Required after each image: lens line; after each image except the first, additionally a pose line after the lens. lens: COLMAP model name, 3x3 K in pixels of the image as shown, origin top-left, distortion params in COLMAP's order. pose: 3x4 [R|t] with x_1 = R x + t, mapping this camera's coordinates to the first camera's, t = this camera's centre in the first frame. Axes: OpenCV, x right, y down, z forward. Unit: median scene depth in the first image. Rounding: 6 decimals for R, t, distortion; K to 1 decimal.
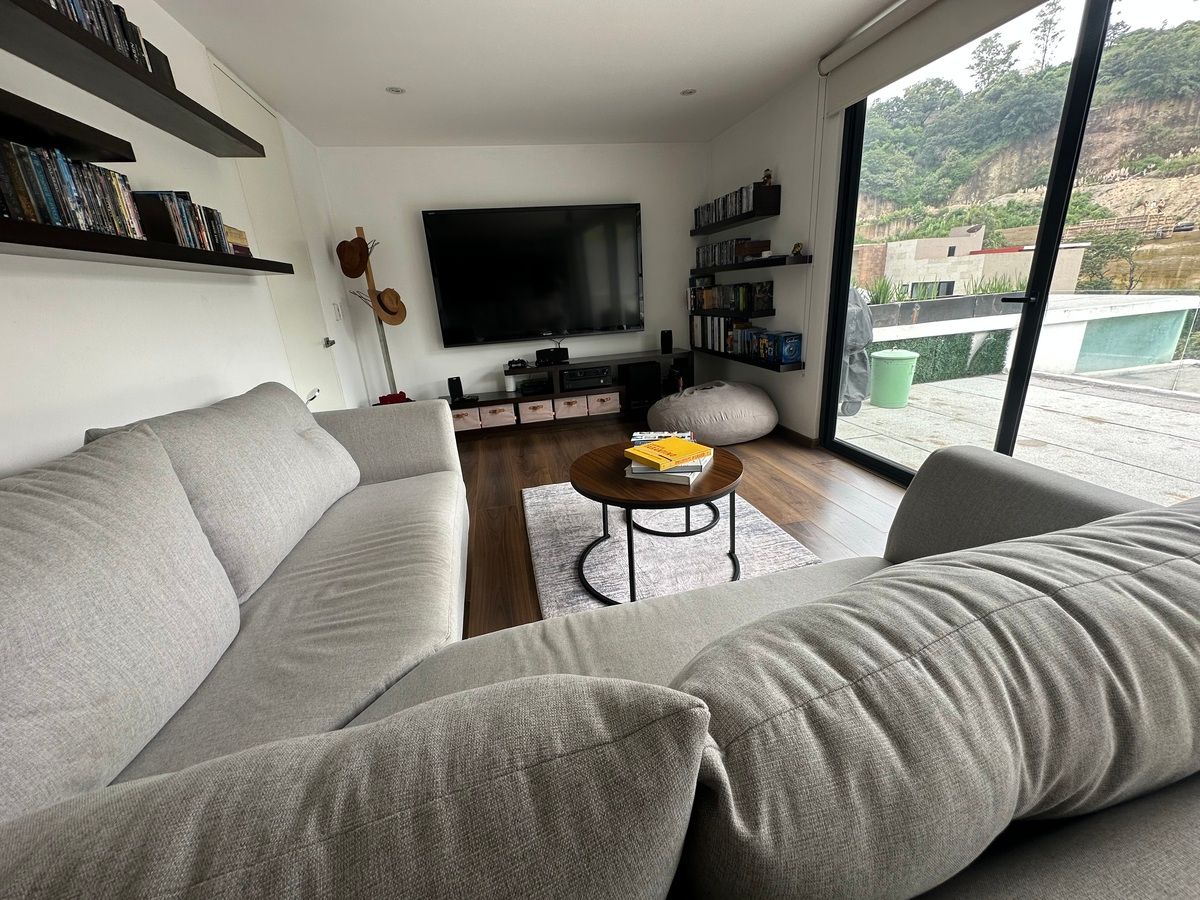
lens RADIAL K [[481.7, 0, 599.6], [0, 481.7, 448.0], [0, 0, 1]] dist [-0.006694, 0.002959]
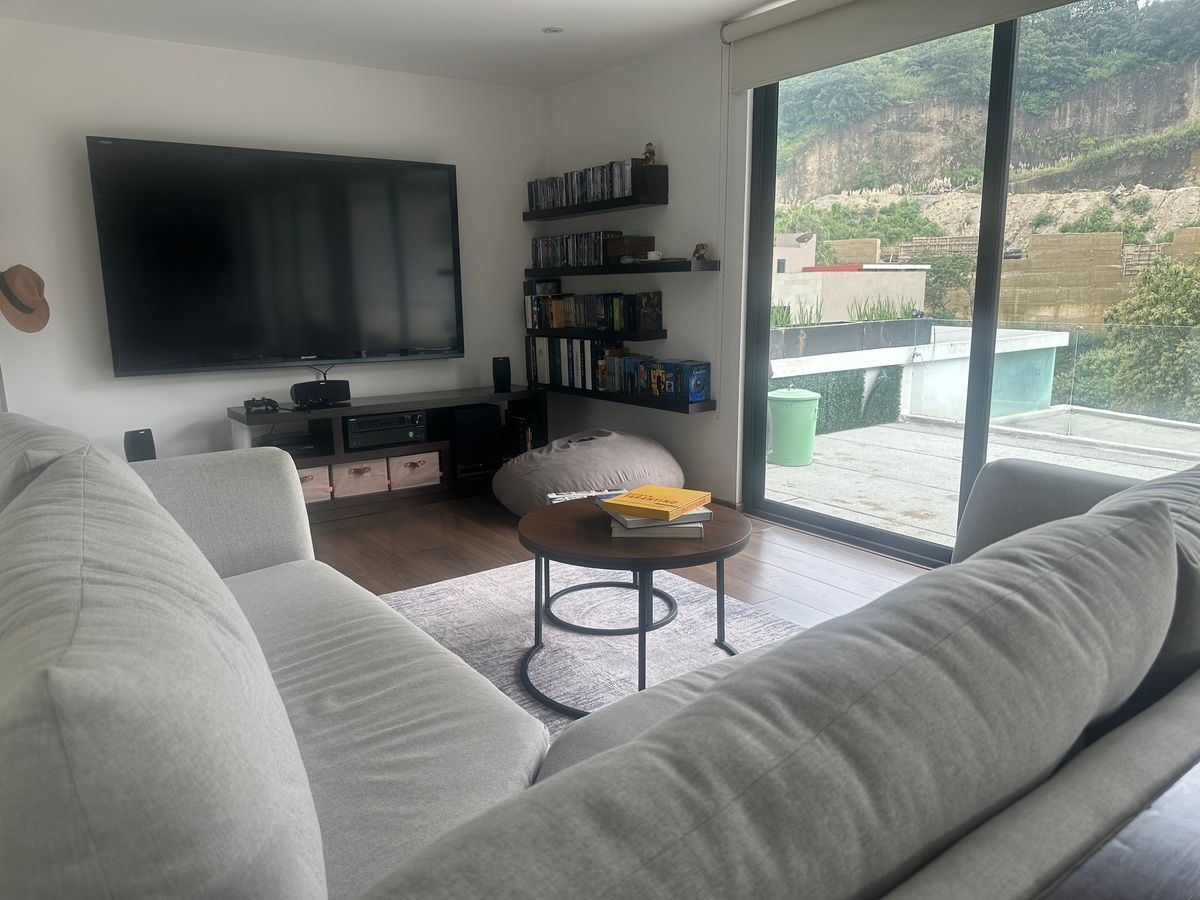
lens RADIAL K [[849.6, 0, 592.7], [0, 849.6, 461.3], [0, 0, 1]] dist [0.041584, -0.044331]
pose [[0.919835, -0.026016, 0.391442, -0.202711], [0.077743, 0.990098, -0.116882, 0.039885], [-0.384525, 0.137944, 0.912750, -0.078701]]
